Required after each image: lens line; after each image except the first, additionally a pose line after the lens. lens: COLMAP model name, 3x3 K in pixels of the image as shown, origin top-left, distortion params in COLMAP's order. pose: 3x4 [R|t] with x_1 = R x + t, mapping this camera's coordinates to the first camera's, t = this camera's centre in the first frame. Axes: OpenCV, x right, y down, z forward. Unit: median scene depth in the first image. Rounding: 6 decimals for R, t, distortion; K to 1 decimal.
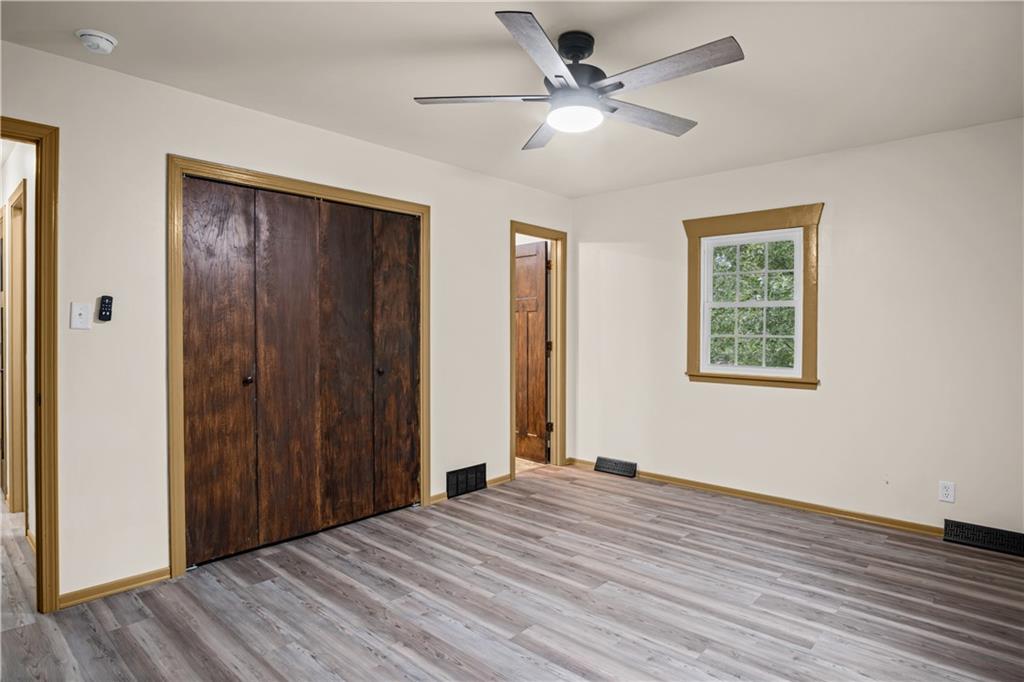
lens RADIAL K [[563.1, 0, 518.5], [0, 563.1, 326.9], [0, 0, 1]] dist [-0.004391, 0.000506]
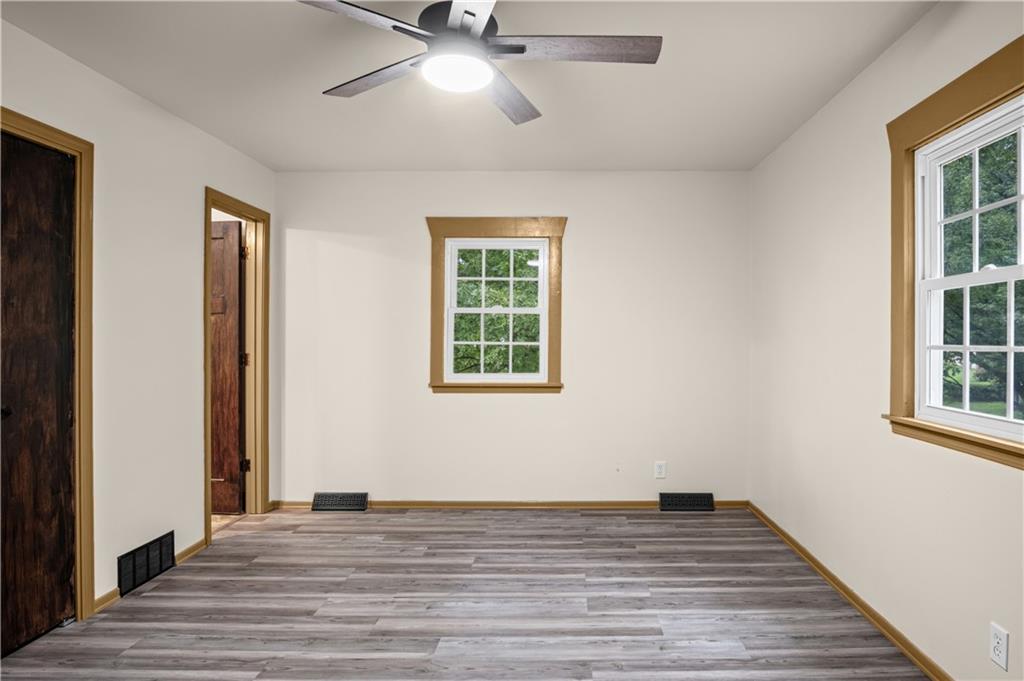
lens RADIAL K [[592.4, 0, 518.1], [0, 592.4, 335.1], [0, 0, 1]] dist [-0.016582, 0.003105]
pose [[0.750813, -0.002663, 0.660509, -0.249573], [0.001882, 0.999996, 0.001893, 0.000413], [-0.660512, -0.000178, 0.750816, 0.200227]]
